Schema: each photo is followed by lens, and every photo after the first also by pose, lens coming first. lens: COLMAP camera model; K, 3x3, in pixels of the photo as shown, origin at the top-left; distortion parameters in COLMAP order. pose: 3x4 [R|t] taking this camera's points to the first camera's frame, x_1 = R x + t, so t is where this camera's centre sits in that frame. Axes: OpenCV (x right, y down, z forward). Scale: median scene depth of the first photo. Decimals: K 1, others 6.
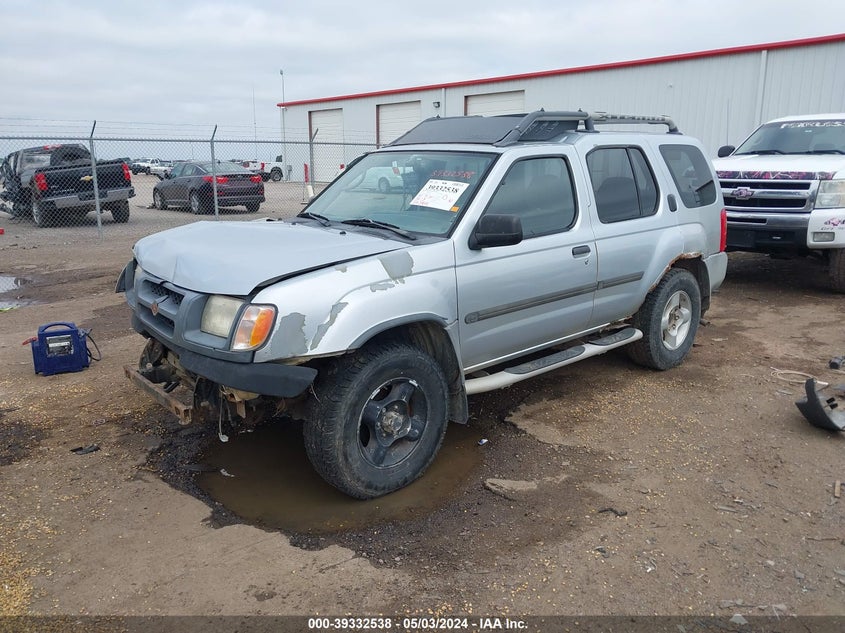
lens RADIAL K [[676.0, 0, 417.3], [0, 676.0, 315.6], [0, 0, 1]] dist [-0.003838, -0.003611]
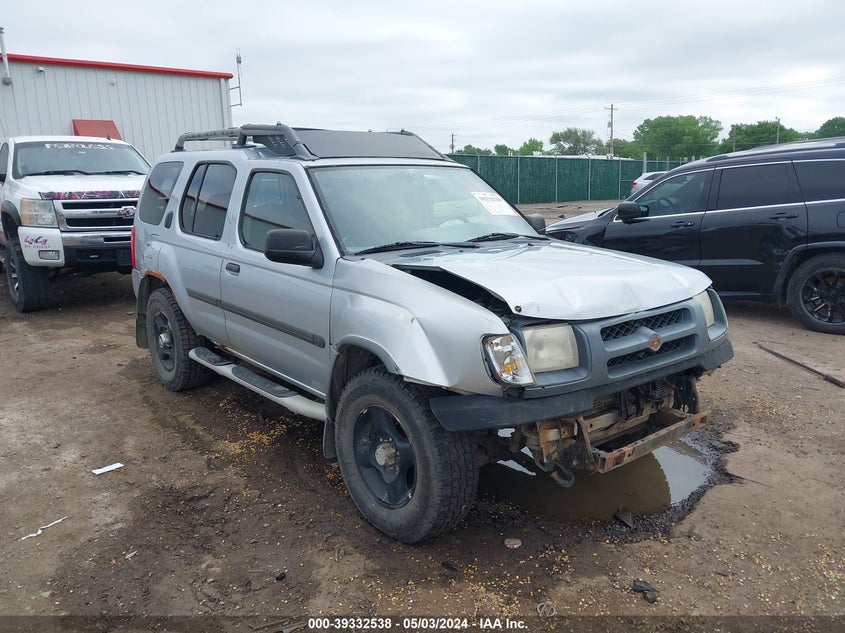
lens RADIAL K [[676.0, 0, 417.3], [0, 676.0, 315.6], [0, 0, 1]] dist [-0.003838, -0.003611]
pose [[0.001637, -0.201480, 0.979491, -0.844258], [0.235748, 0.951963, 0.195423, -0.196950], [-0.971813, 0.230593, 0.049057, 0.858204]]
